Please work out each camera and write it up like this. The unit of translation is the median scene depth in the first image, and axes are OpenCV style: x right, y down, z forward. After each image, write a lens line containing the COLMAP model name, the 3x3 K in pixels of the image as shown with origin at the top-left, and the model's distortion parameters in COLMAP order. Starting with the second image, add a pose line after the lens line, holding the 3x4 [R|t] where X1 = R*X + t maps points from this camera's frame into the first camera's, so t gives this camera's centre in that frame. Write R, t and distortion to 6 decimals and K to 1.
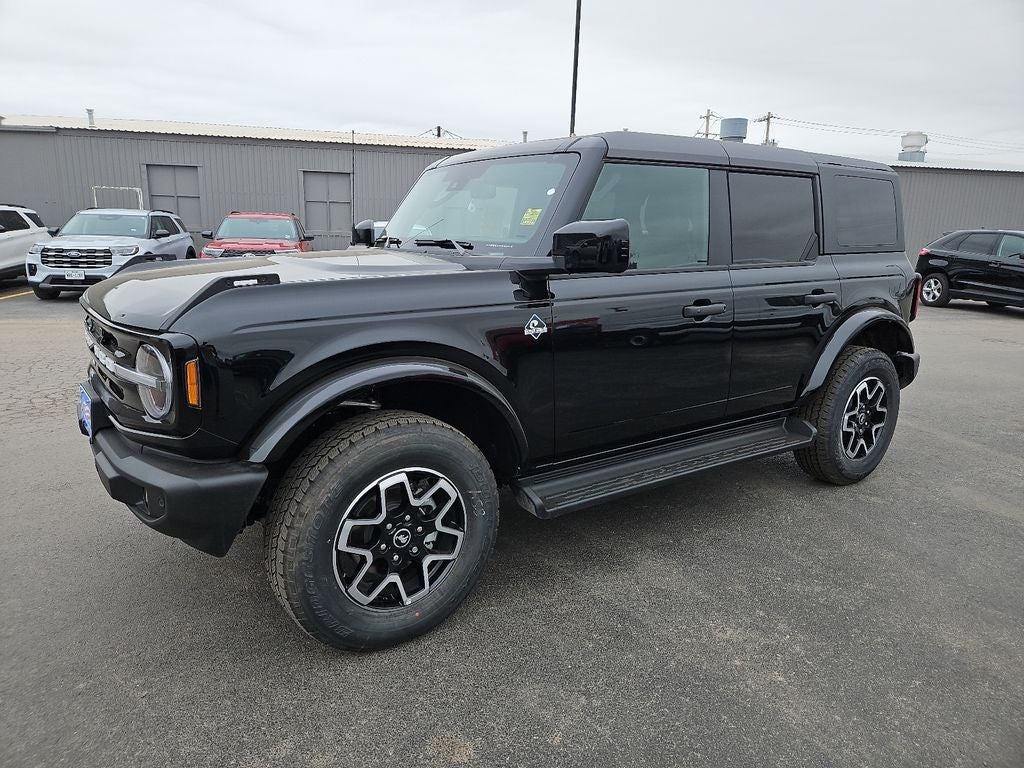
lens RADIAL K [[696.8, 0, 490.9], [0, 696.8, 381.8], [0, 0, 1]] dist [0.050164, -0.035248]
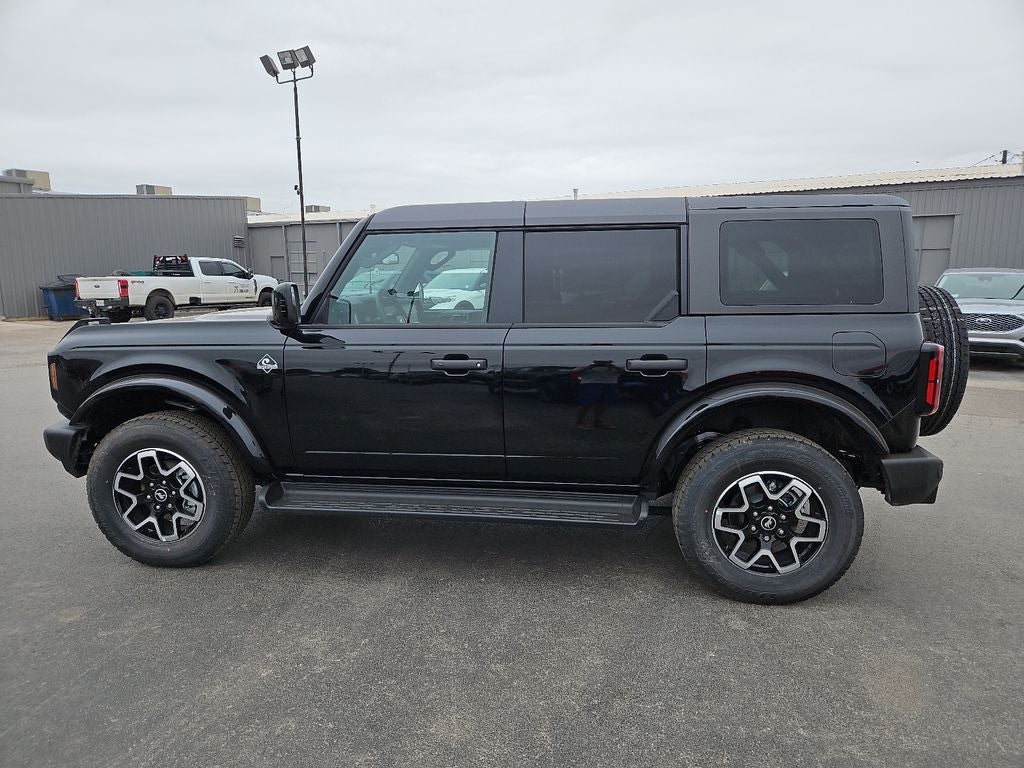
lens RADIAL K [[696.8, 0, 515.8], [0, 696.8, 394.7], [0, 0, 1]] dist [0.050164, -0.035248]
pose [[0.731628, 0.096784, -0.674798, 1.297862], [-0.129623, 0.991562, 0.001677, -0.083431], [0.669267, 0.086242, 0.738000, 0.337378]]
